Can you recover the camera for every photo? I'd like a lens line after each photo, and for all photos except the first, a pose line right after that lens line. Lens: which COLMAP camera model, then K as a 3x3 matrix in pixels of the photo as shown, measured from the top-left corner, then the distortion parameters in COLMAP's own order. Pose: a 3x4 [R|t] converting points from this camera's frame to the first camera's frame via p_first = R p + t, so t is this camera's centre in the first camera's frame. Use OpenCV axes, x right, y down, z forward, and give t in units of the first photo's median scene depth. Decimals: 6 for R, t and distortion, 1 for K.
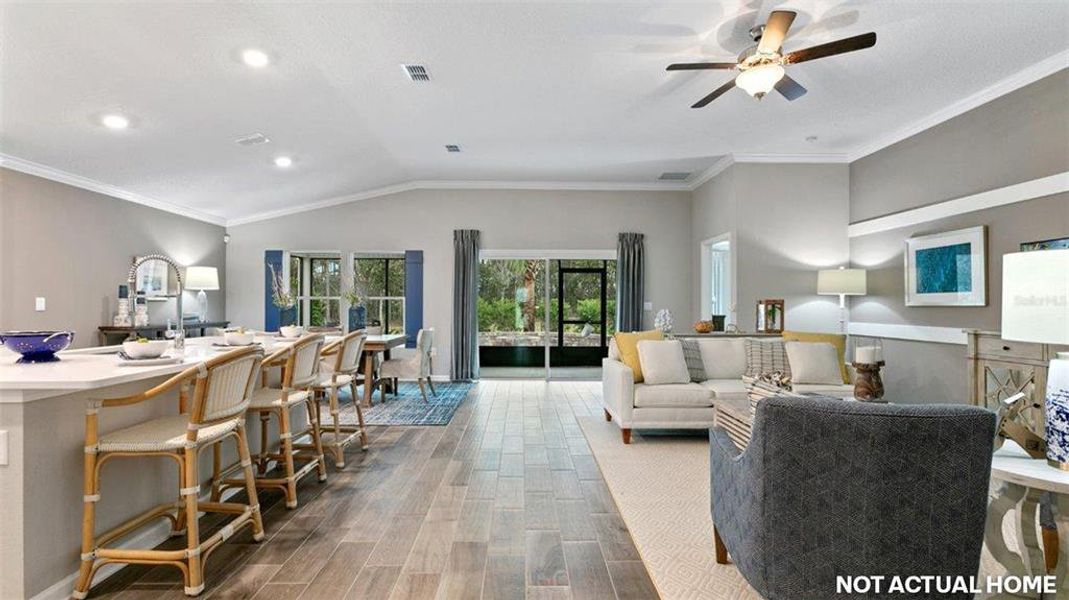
lens RADIAL K [[476.5, 0, 534.5], [0, 476.5, 300.0], [0, 0, 1]] dist [0.001314, 0.000345]
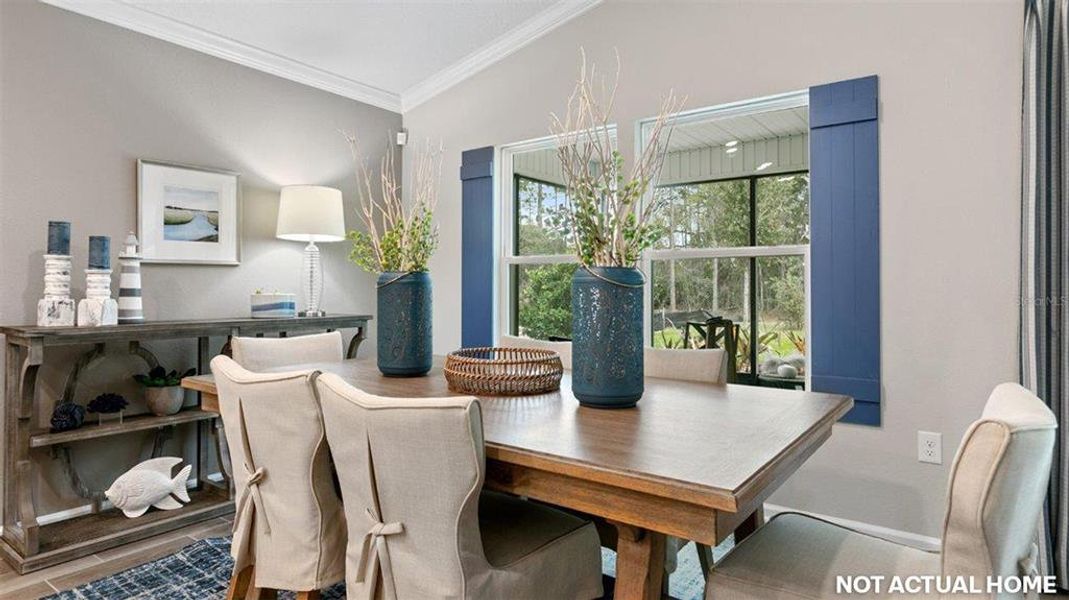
lens RADIAL K [[591.0, 0, 530.2], [0, 591.0, 279.1], [0, 0, 1]] dist [-0.002215, 0.000158]
pose [[0.784338, -0.011682, -0.620224, -0.253309], [0.006788, 0.999924, -0.010250, 0.023661], [0.620297, 0.003830, 0.784358, 0.842344]]
